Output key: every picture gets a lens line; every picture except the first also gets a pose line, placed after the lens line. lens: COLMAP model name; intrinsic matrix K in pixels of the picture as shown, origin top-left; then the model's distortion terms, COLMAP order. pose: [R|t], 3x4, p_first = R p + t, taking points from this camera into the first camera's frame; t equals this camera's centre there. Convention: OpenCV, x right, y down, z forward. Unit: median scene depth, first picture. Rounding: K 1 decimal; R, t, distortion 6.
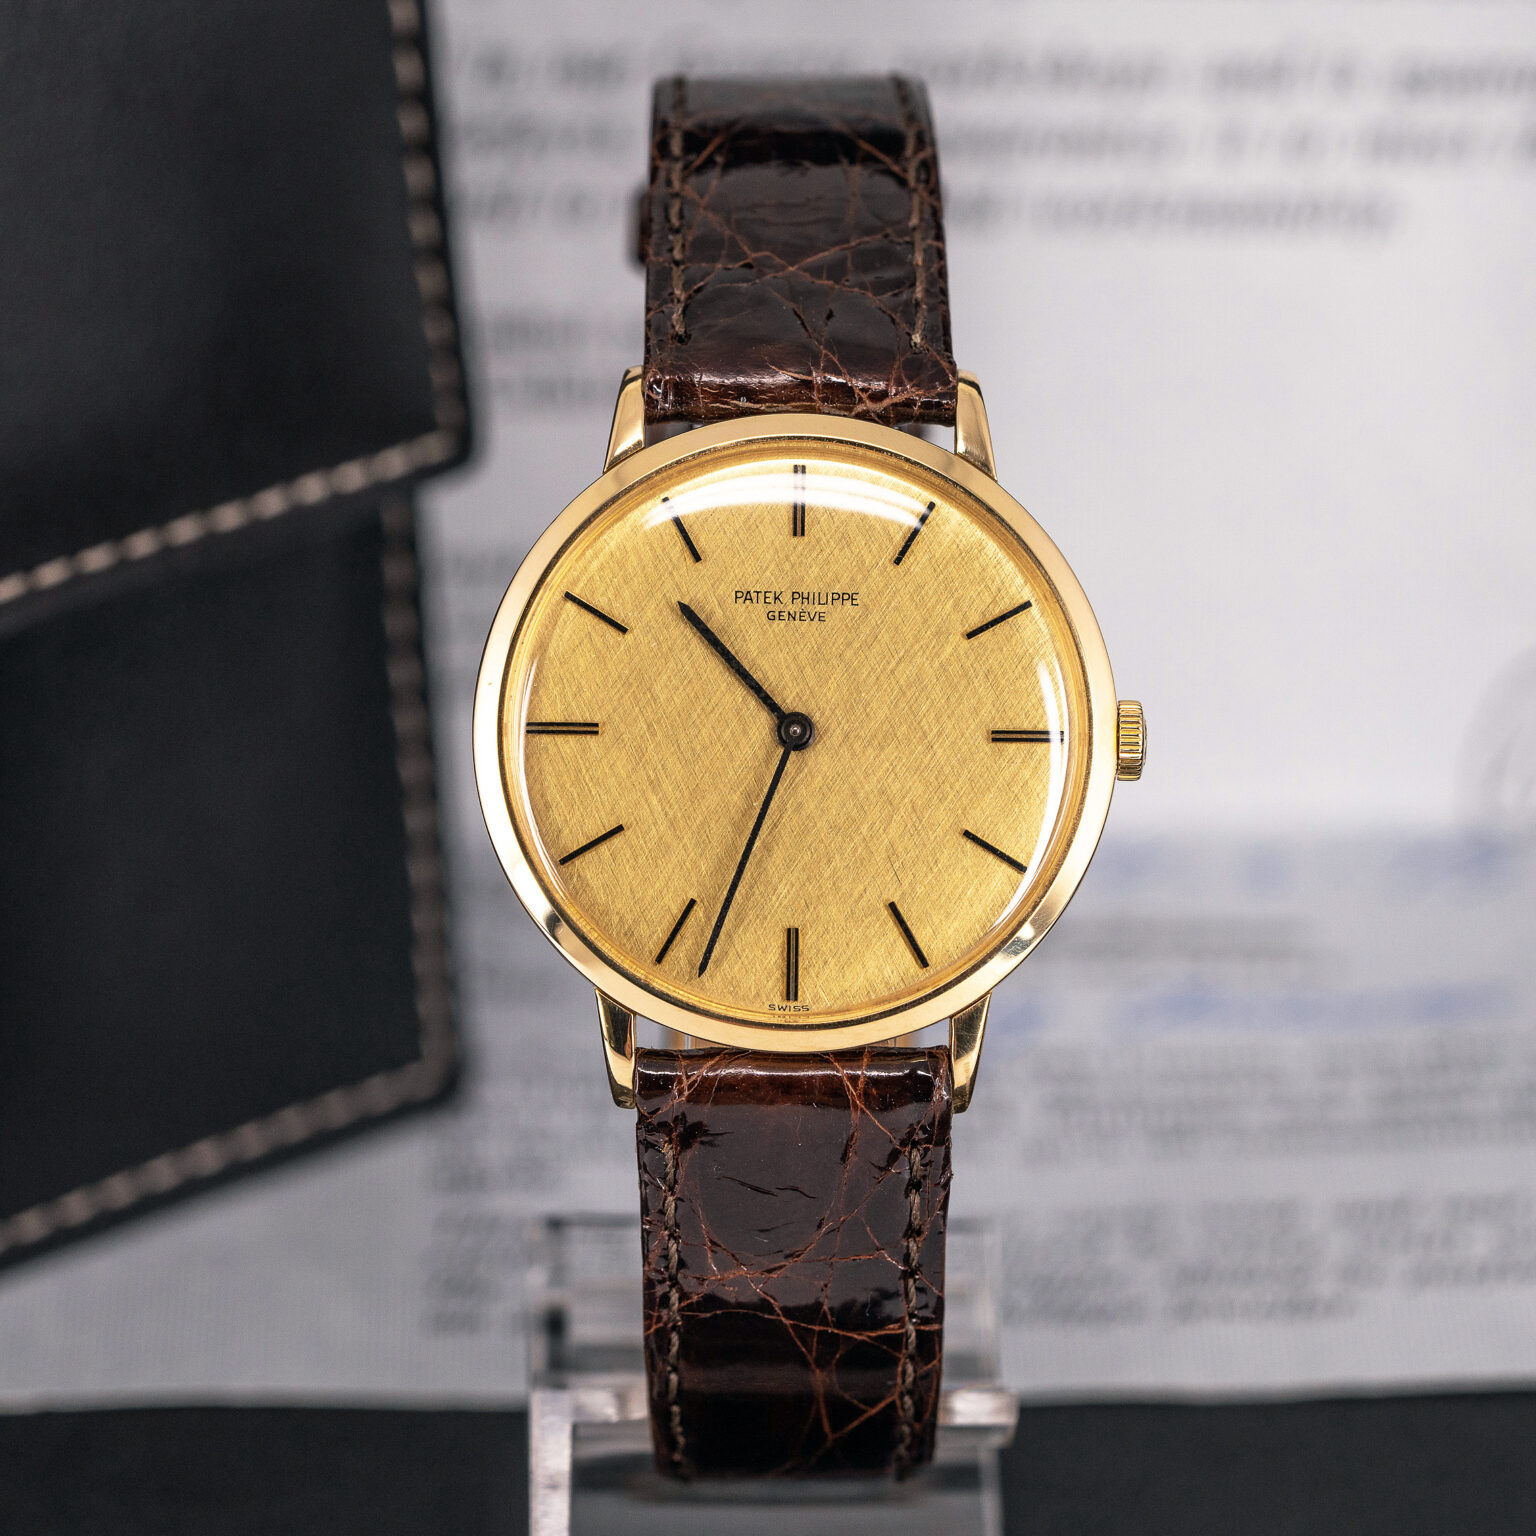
lens RADIAL K [[7374.2, 0, 768.5], [0, 7374.2, 768.2], [0, 0, 1]] dist [-0.184204, 0.000000]
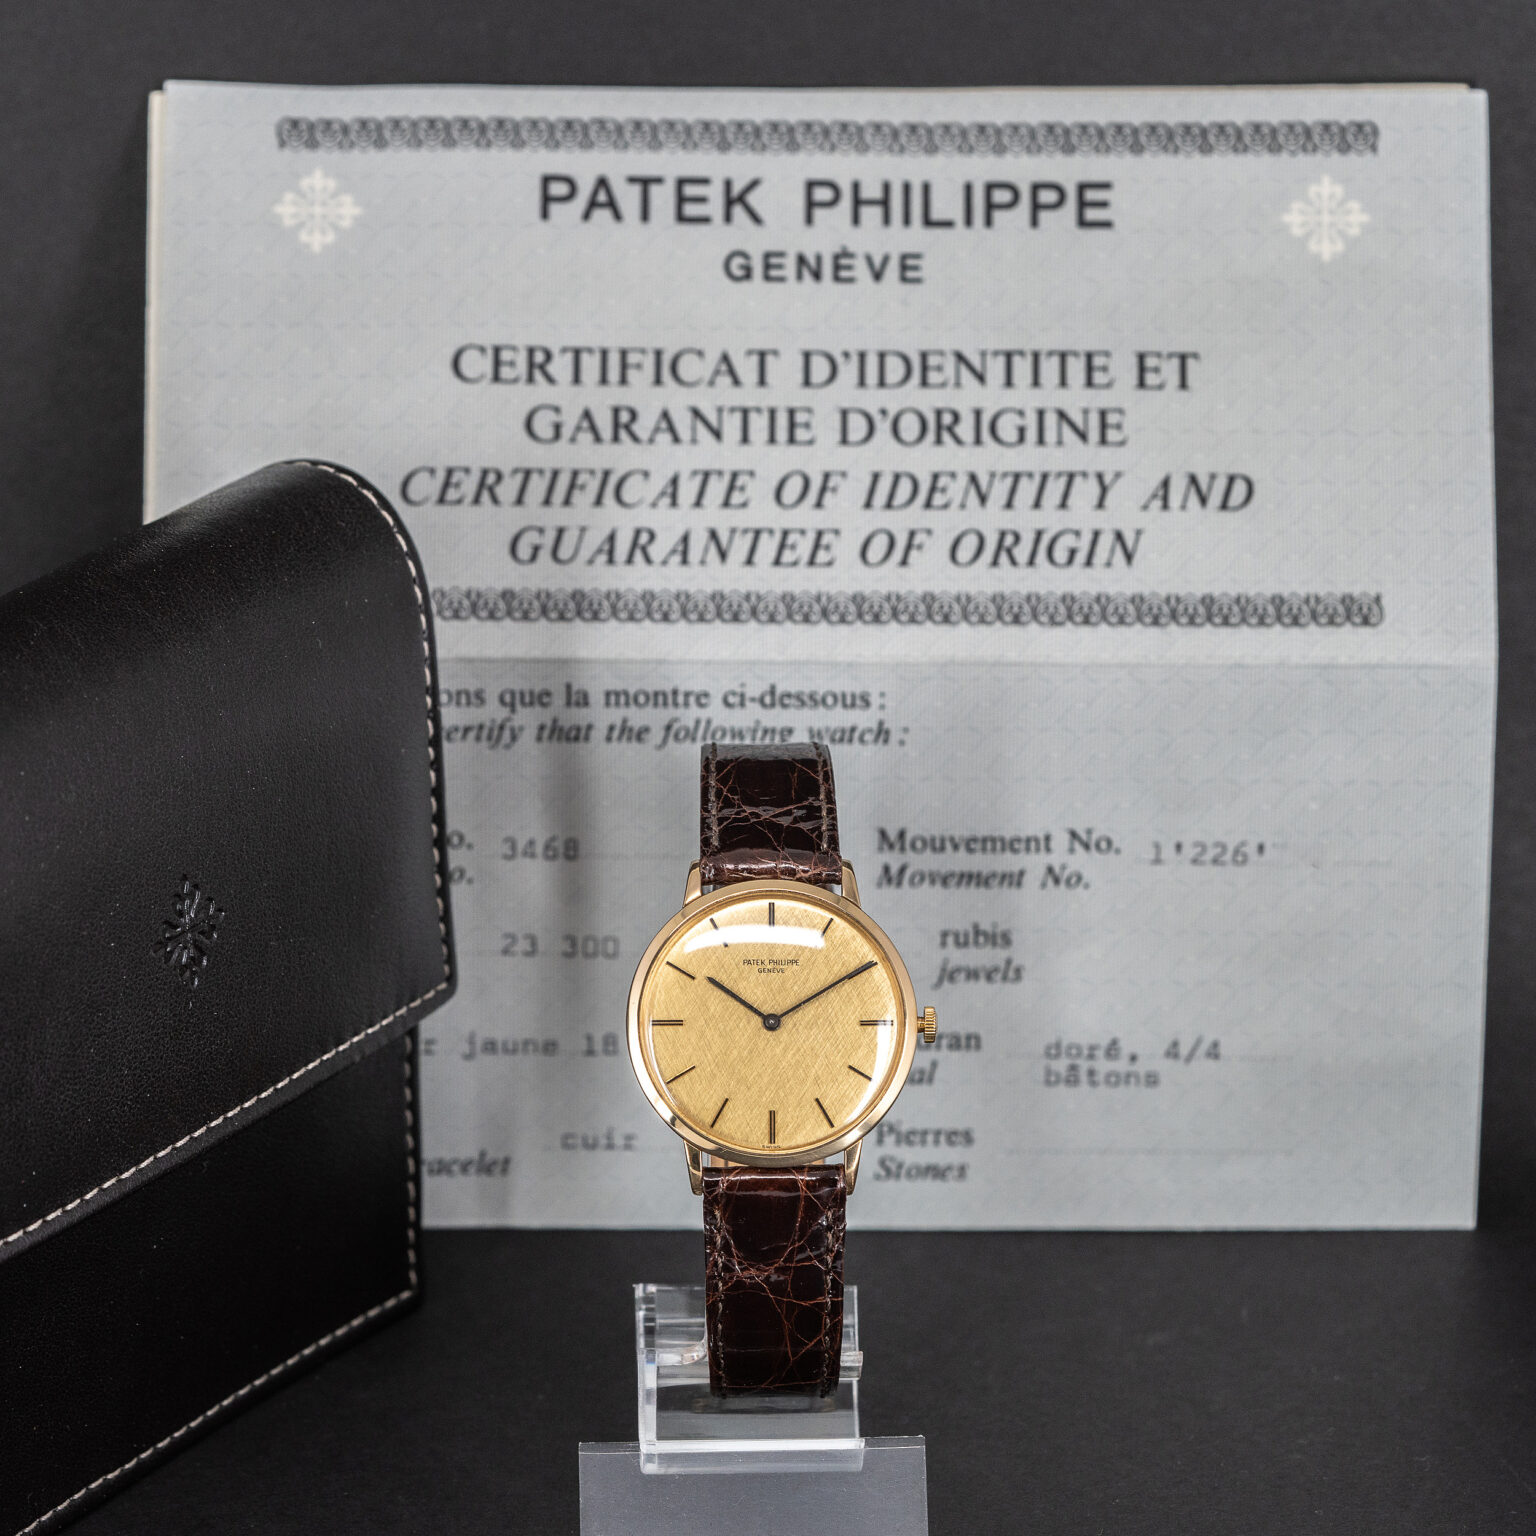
lens RADIAL K [[7374.2, 0, 764.6], [0, 7374.2, 770.8], [0, 0, 1]] dist [-0.184204, 0.000000]
pose [[0.999819, -0.015905, 0.010429, -0.020482], [0.016170, 0.999533, -0.025916, -0.023292], [-0.010012, 0.026080, 0.999610, -1.222916]]
